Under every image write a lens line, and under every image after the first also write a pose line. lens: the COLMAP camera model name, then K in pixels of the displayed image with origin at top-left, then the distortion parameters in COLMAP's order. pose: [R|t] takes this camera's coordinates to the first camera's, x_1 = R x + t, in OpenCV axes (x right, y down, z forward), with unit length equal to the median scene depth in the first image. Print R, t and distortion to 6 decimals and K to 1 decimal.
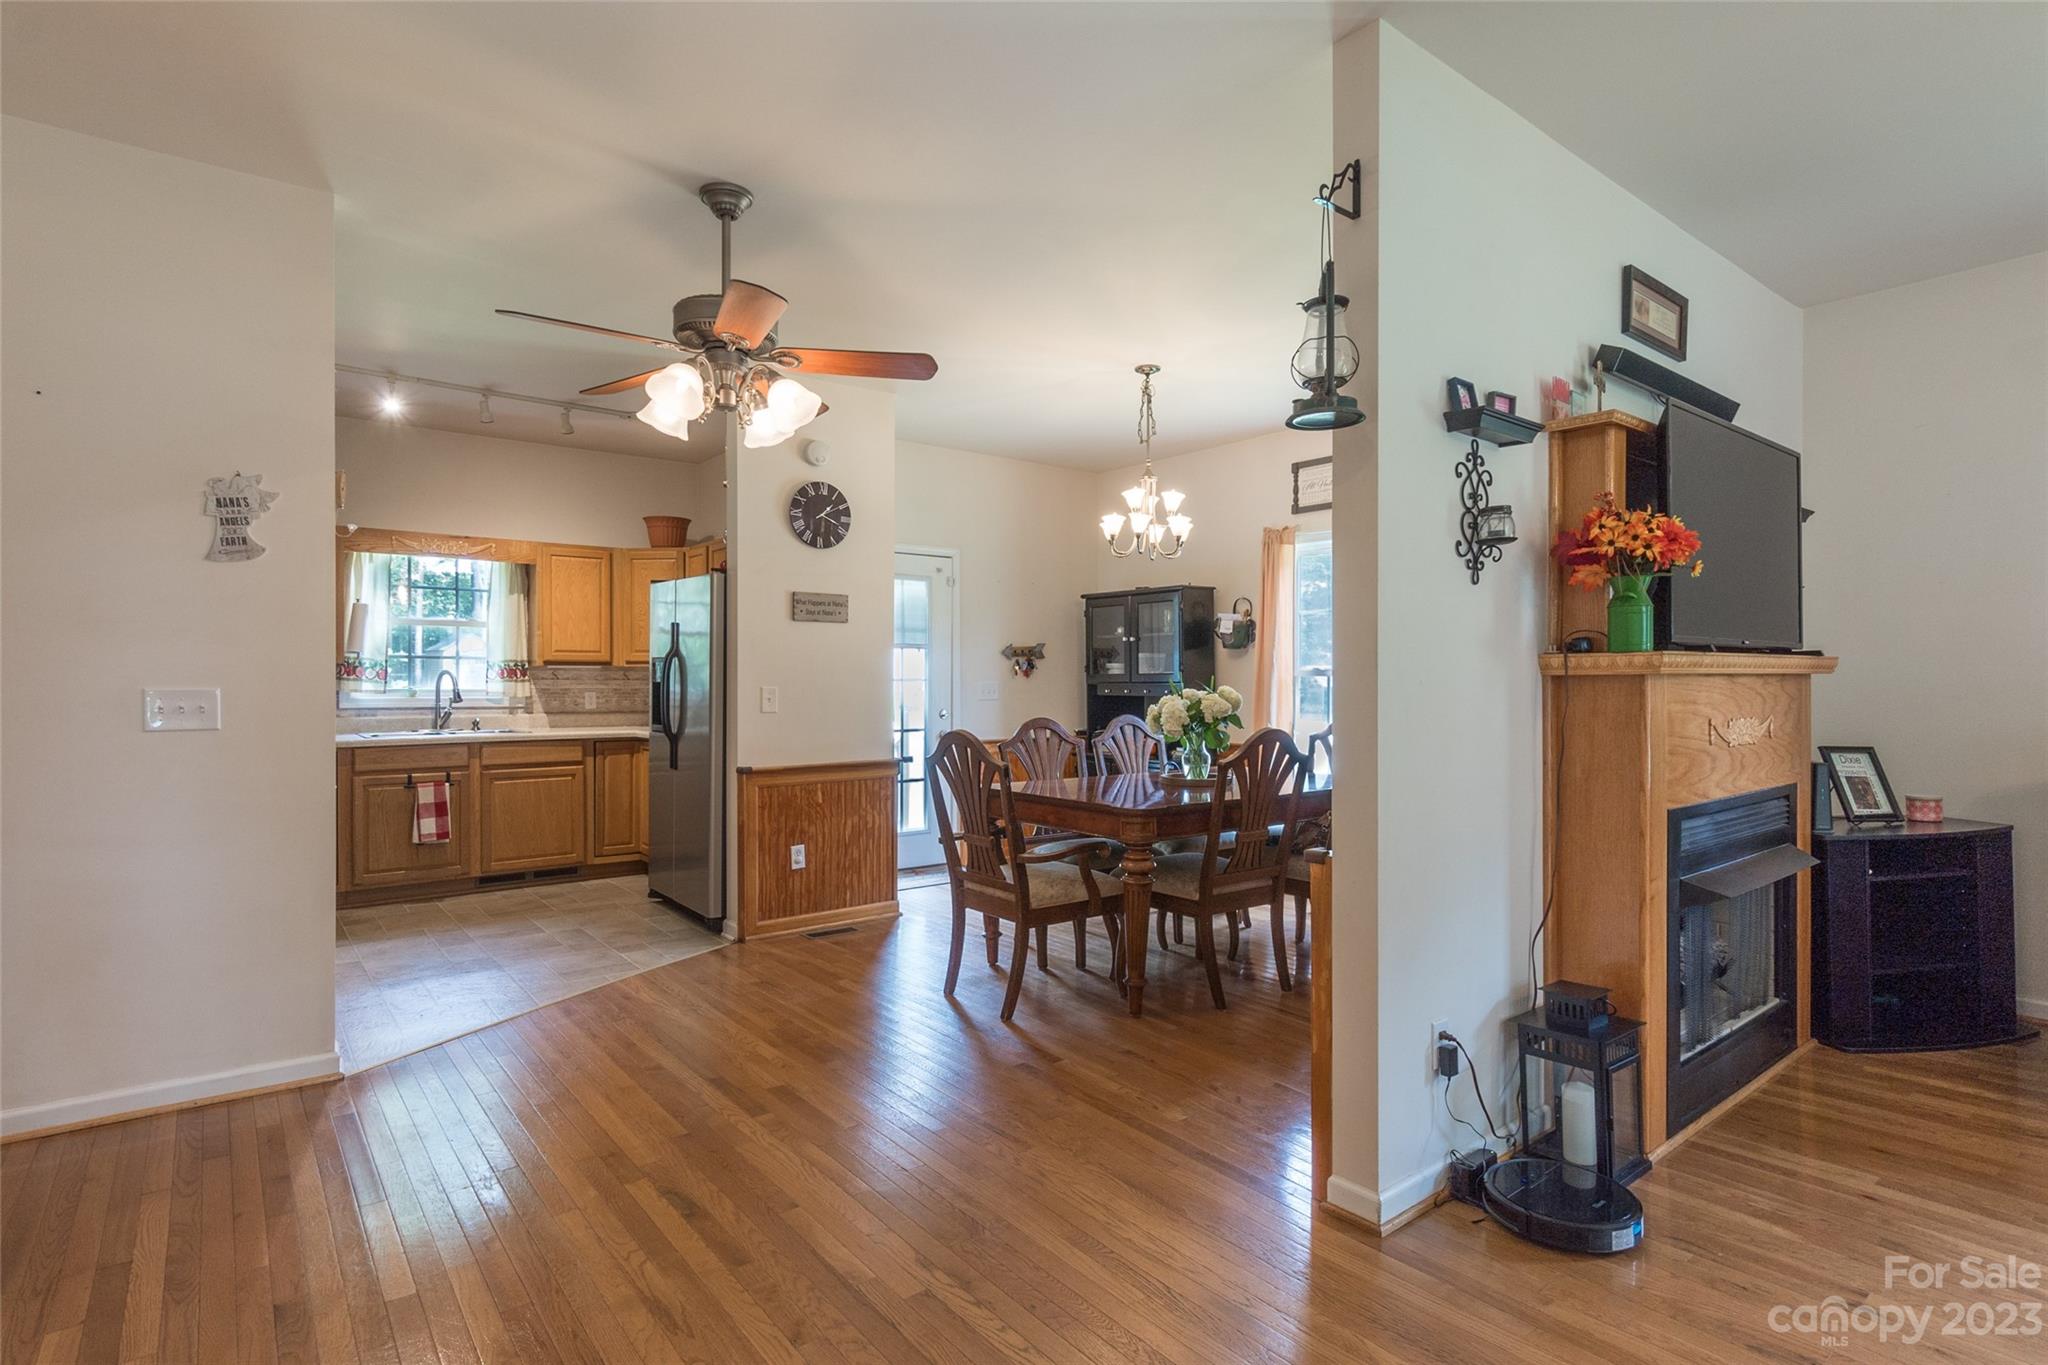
lens RADIAL K [[1024.1, 0, 1024.0], [0, 1024.1, 682.5], [0, 0, 1]] dist [0.000050, -0.000206]
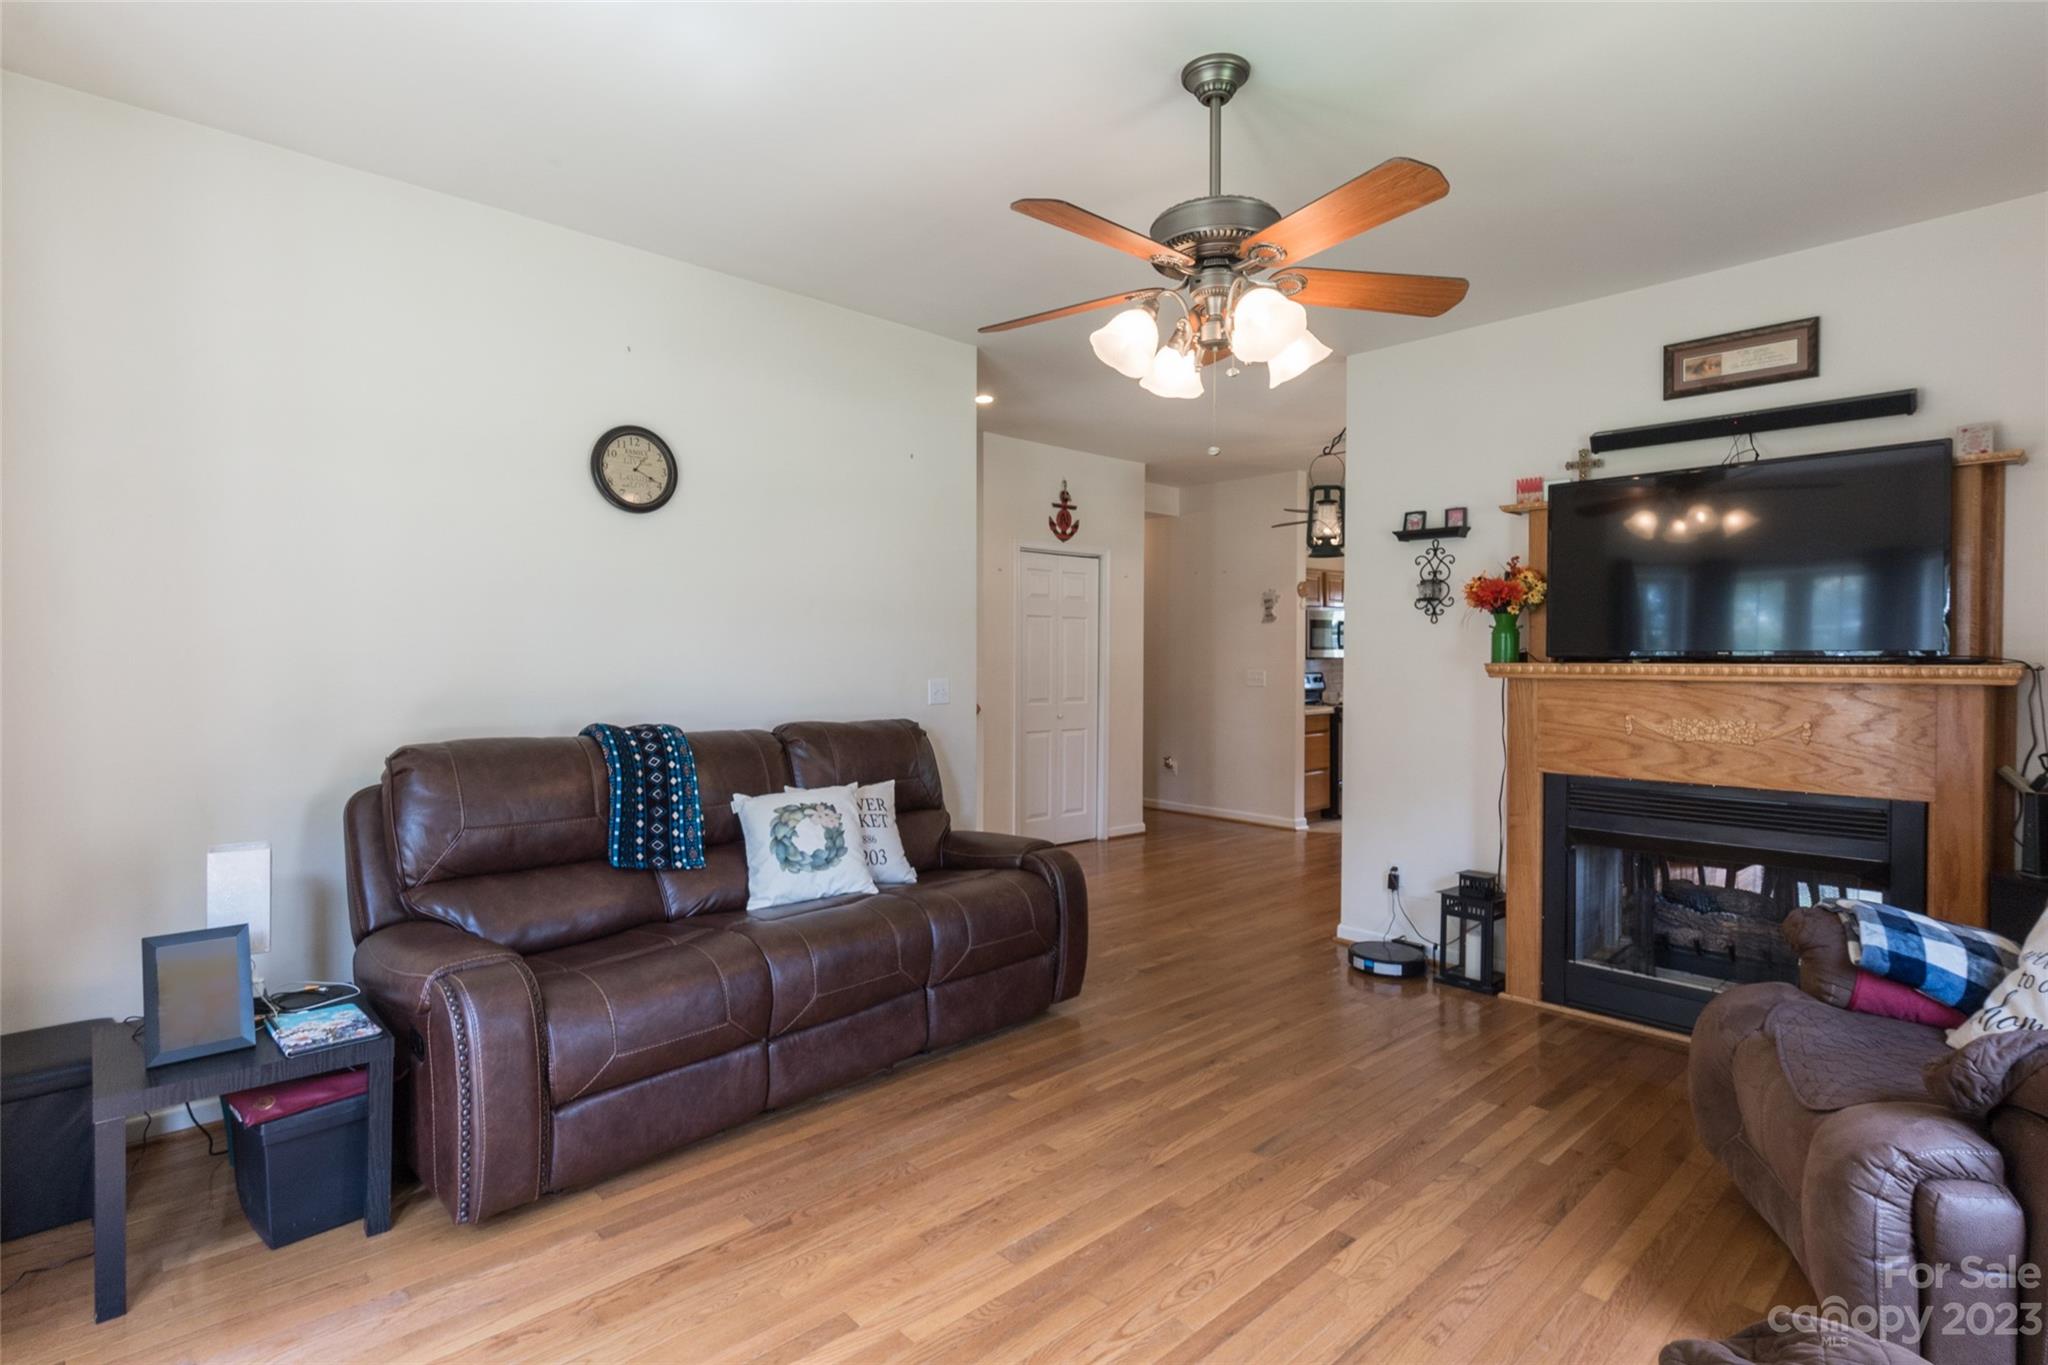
lens RADIAL K [[1024.1, 0, 1024.0], [0, 1024.1, 682.5], [0, 0, 1]] dist [0.000050, -0.000206]
pose [[0.090994, 0.029062, -0.995427, 1.721485], [-0.013461, 0.999519, 0.027951, -0.028777], [0.995760, 0.010856, 0.091341, 0.124228]]
